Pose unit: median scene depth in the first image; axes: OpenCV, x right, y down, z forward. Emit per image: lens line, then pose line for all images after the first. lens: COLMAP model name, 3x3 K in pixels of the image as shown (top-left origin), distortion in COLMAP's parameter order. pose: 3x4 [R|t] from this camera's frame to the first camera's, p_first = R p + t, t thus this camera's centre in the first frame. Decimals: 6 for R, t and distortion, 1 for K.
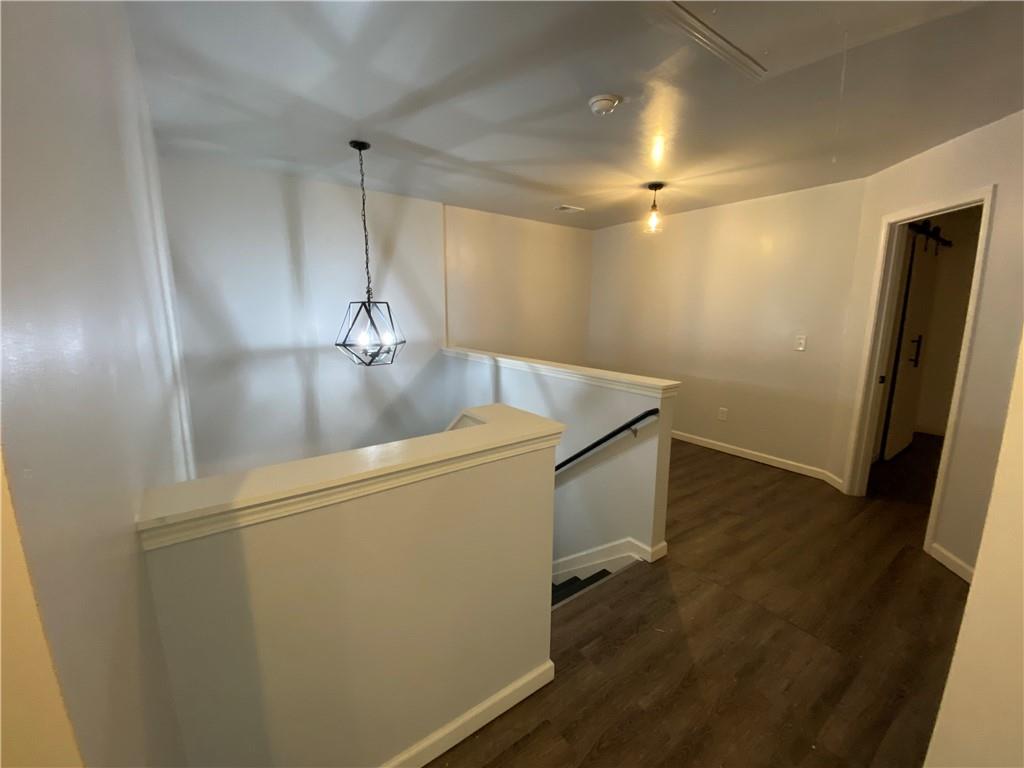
lens RADIAL K [[414.6, 0, 514.9], [0, 414.6, 384.1], [0, 0, 1]] dist [0.026853, -0.022102]
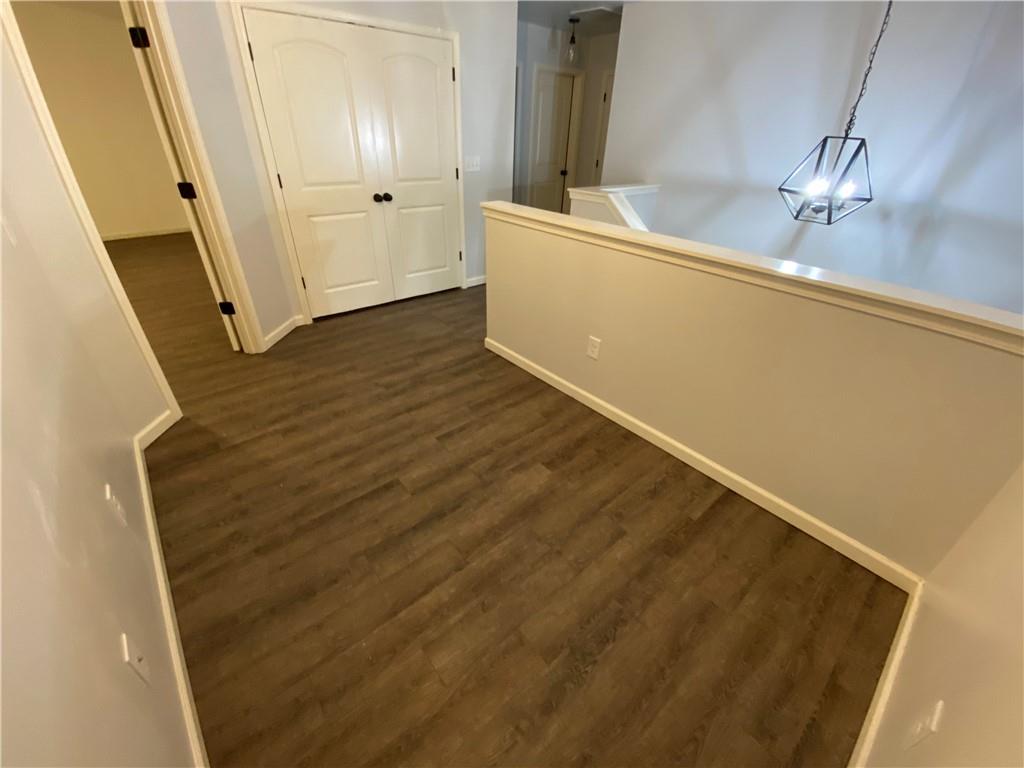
lens RADIAL K [[414.6, 0, 514.9], [0, 414.6, 384.1], [0, 0, 1]] dist [0.026853, -0.022102]
pose [[-0.997125, 0.007211, -0.075436, 0.321888], [-0.044492, 0.750114, 0.659810, -0.329982], [0.061344, 0.661269, -0.747636, 1.802215]]
